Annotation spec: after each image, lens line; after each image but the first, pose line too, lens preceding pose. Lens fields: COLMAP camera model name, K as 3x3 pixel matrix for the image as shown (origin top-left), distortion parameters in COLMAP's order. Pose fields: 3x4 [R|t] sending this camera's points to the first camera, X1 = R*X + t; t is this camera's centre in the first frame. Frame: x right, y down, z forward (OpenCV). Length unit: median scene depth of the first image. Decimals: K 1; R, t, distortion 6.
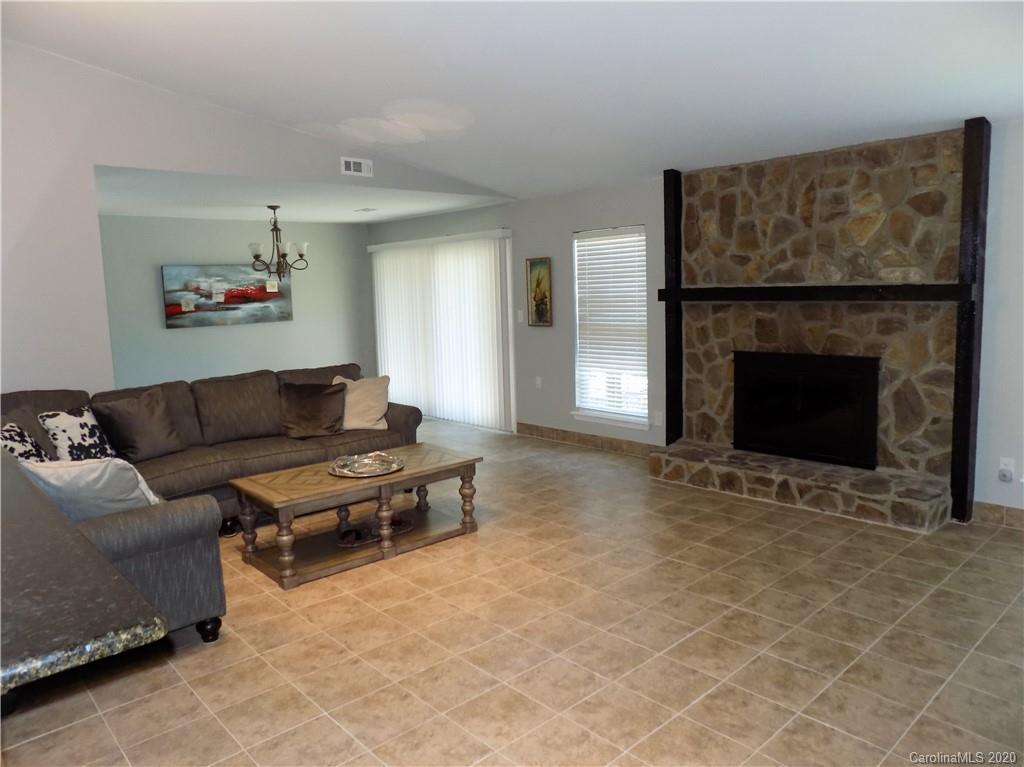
lens RADIAL K [[696.2, 0, 507.9], [0, 696.2, 377.6], [0, 0, 1]] dist [-0.084651, 0.084761]
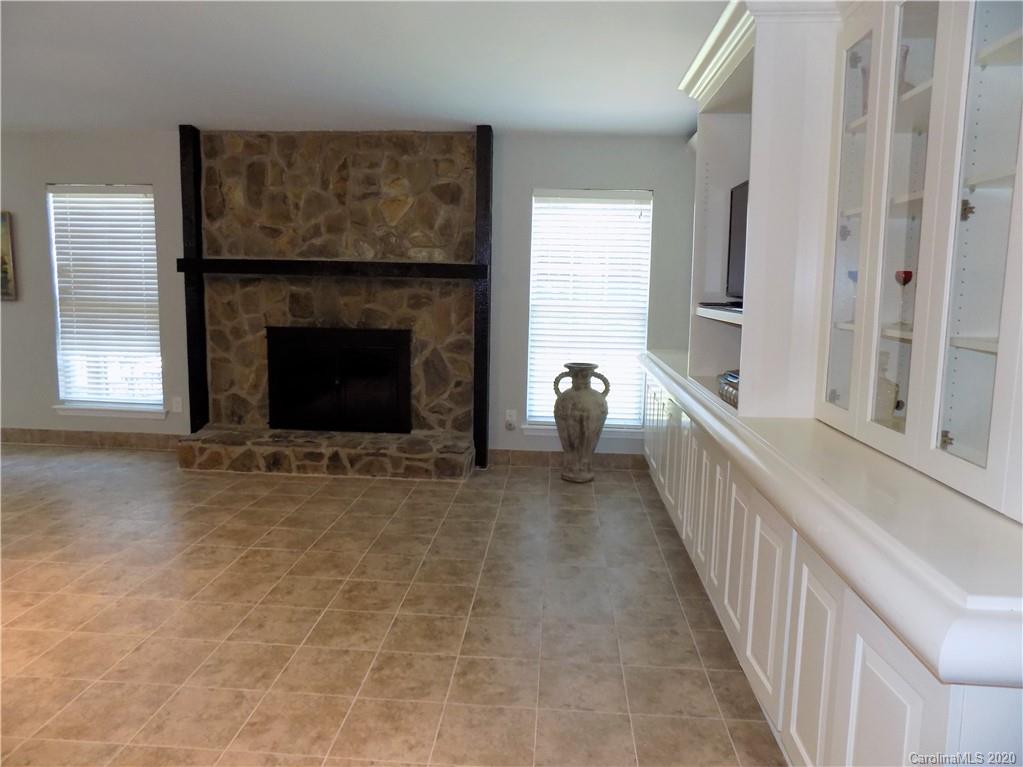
lens RADIAL K [[695.5, 0, 507.4], [0, 695.5, 377.6], [0, 0, 1]] dist [-0.084651, 0.084761]
pose [[0.727212, -0.050892, 0.684524, -0.102536], [0.038644, 0.998701, 0.033197, 0.015217], [-0.685324, 0.002311, 0.728234, 0.083258]]
